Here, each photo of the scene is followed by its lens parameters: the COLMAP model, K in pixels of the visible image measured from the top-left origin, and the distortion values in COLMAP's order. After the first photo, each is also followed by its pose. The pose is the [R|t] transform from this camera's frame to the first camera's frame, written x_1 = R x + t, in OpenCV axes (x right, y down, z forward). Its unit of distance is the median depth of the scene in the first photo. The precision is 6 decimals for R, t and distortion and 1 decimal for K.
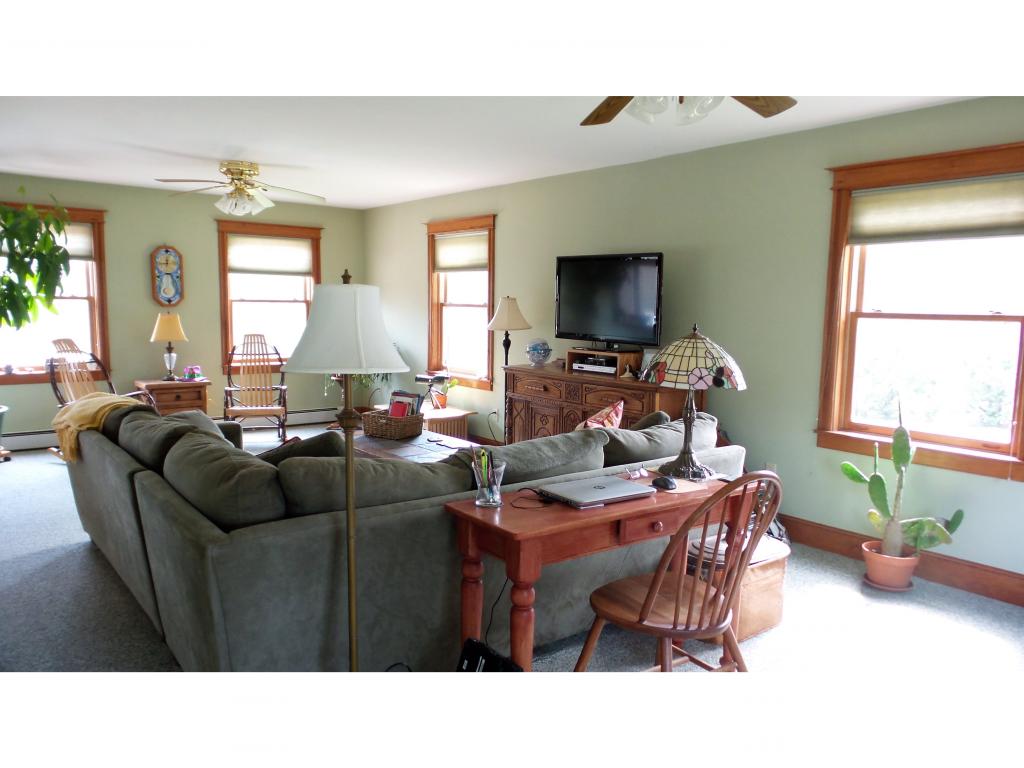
lens RADIAL K [[718.8, 0, 501.3], [0, 718.8, 384.1], [0, 0, 1]] dist [0.011473, -0.001251]
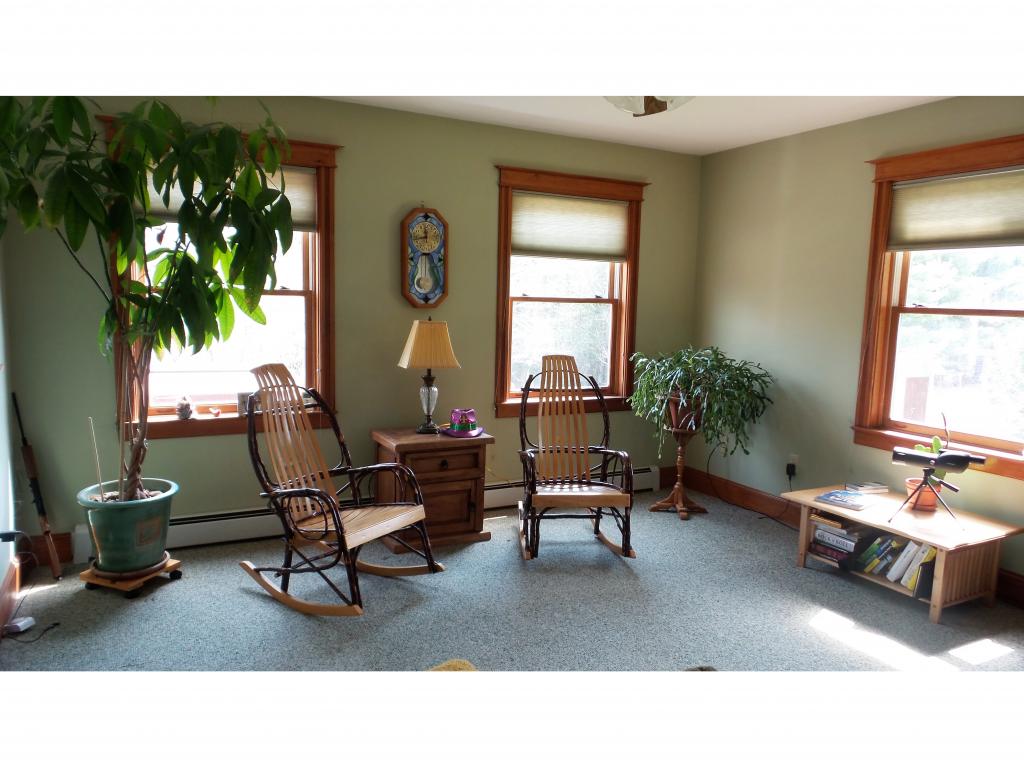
lens RADIAL K [[718.8, 0, 518.2], [0, 718.8, 386.3], [0, 0, 1]] dist [0.011473, -0.001251]
pose [[0.982615, 0.032107, -0.182859, -0.281652], [-0.030797, 0.999476, 0.010000, -0.052051], [0.183084, -0.004195, 0.983088, 0.433633]]
